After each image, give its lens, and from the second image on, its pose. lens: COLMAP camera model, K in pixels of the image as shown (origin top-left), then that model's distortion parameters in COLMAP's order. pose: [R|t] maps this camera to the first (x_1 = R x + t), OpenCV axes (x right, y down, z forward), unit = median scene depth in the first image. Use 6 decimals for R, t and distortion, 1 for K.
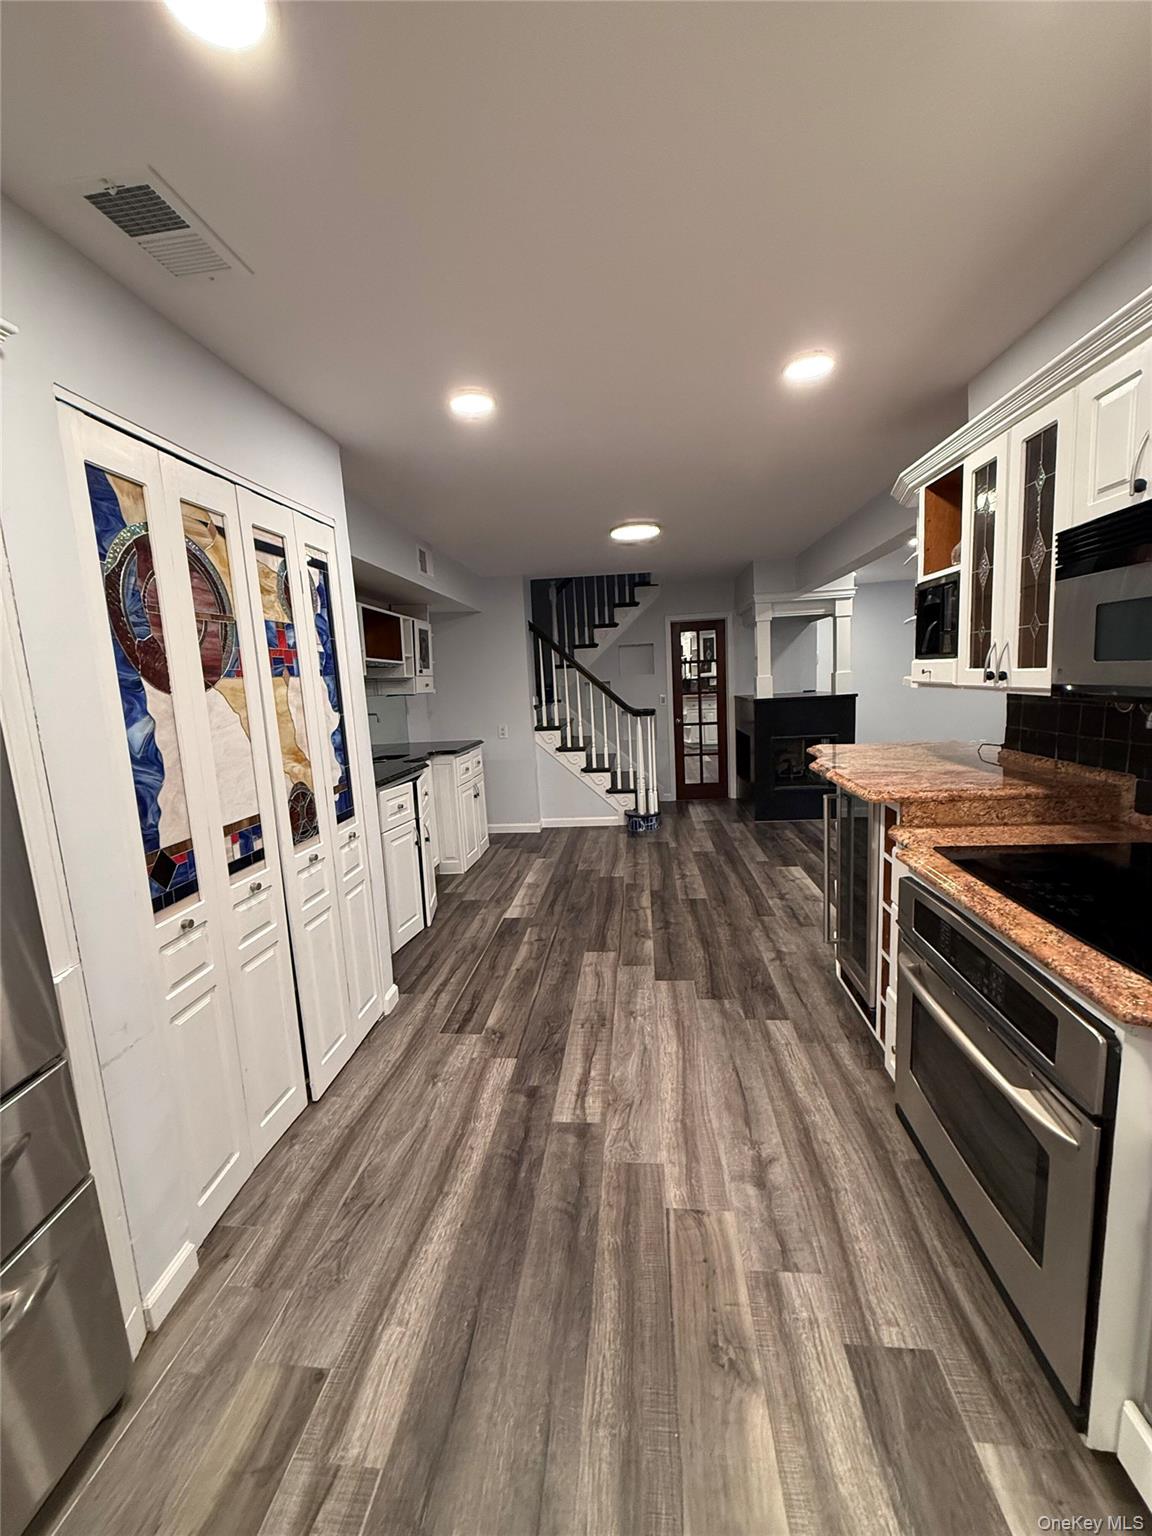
lens RADIAL K [[607.6, 0, 573.2], [0, 607.6, 766.5], [0, 0, 1]] dist [-0.000385, -0.000131]
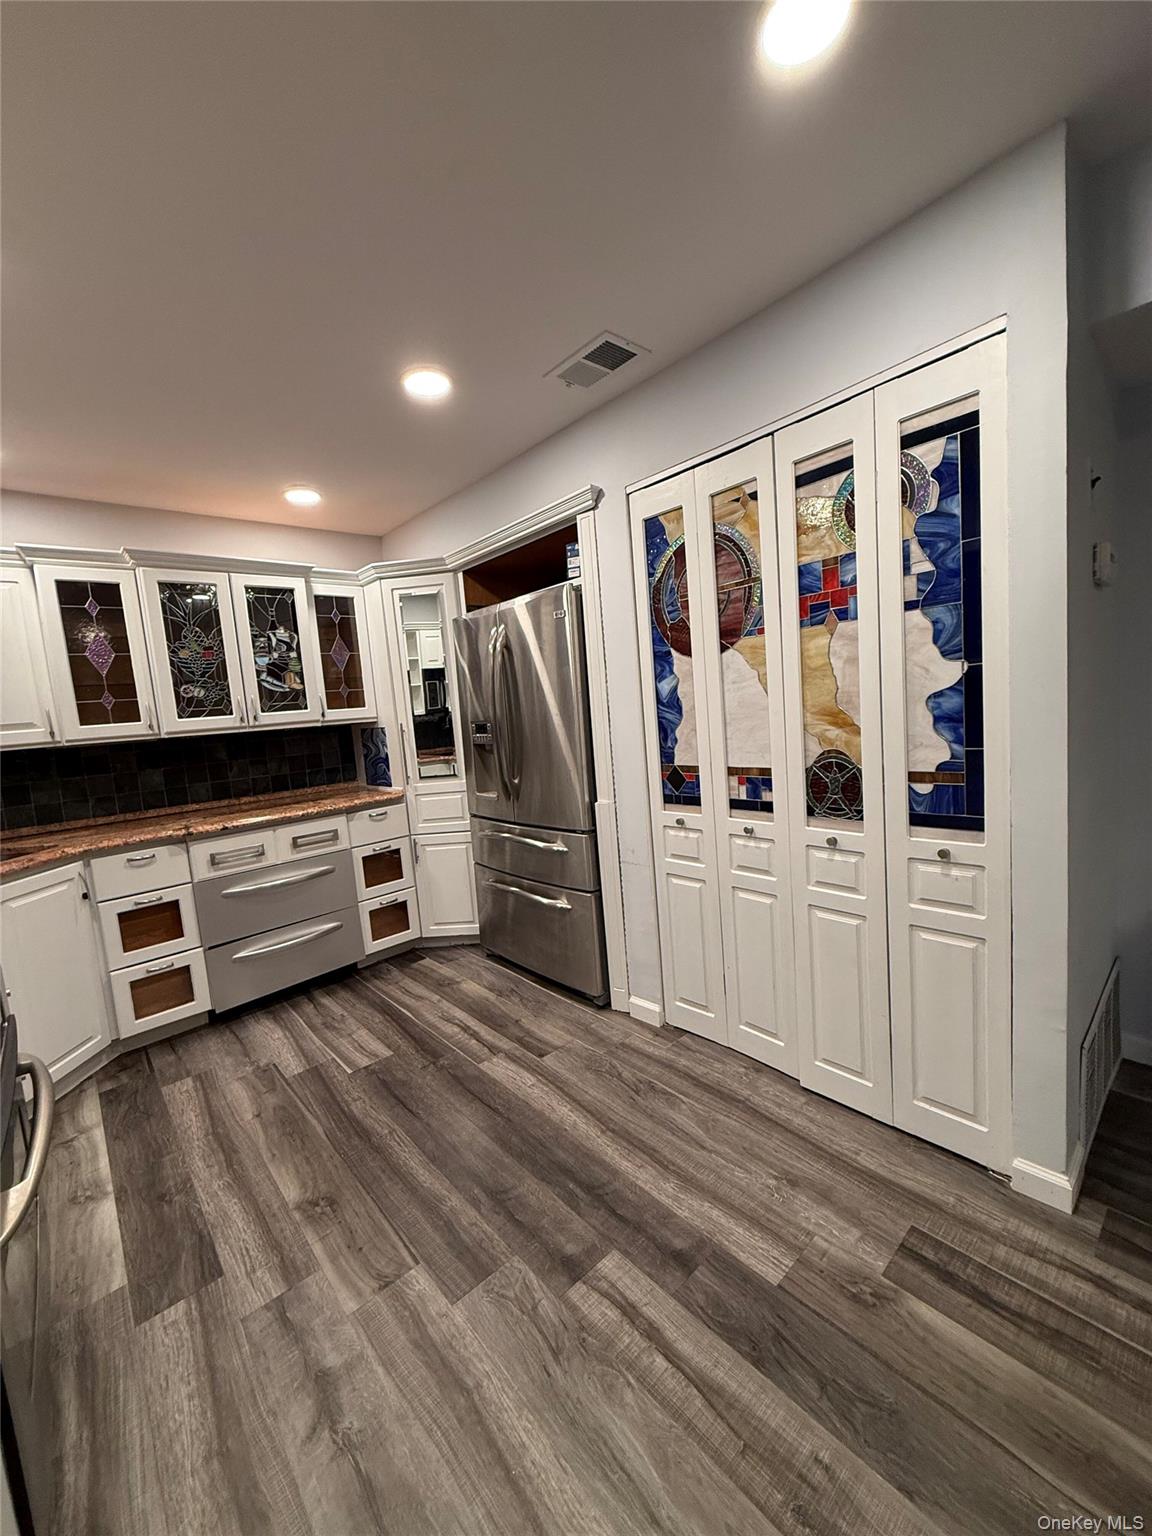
lens RADIAL K [[607.6, 0, 573.2], [0, 607.6, 766.5], [0, 0, 1]] dist [-0.000385, -0.000131]
pose [[-0.665427, 0.183076, -0.723665, 0.424612], [0.008872, 0.971329, 0.237574, -0.162798], [0.746411, 0.151667, -0.647972, 1.345890]]
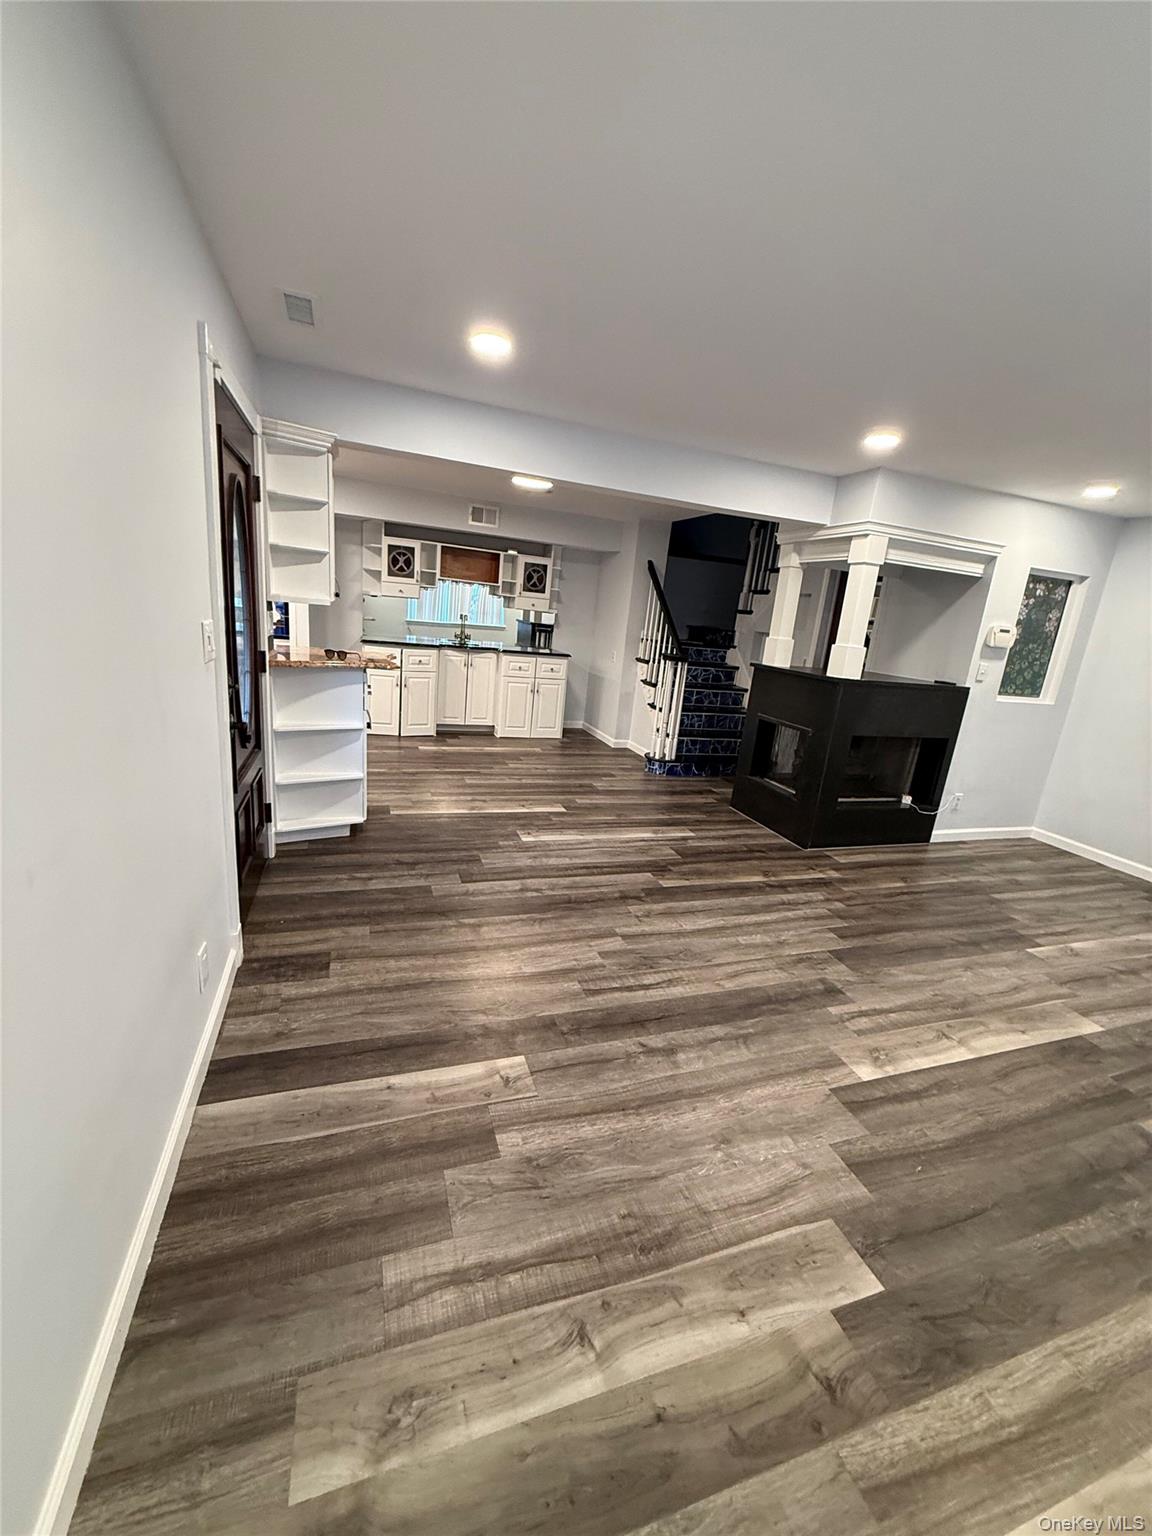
lens RADIAL K [[607.6, 0, 573.2], [0, 607.6, 766.5], [0, 0, 1]] dist [-0.000385, -0.000131]
pose [[0.415916, 0.313016, -0.853835, 2.661104], [-0.241697, 0.943177, 0.228035, -0.301651], [0.876697, 0.111526, 0.467937, 1.156563]]
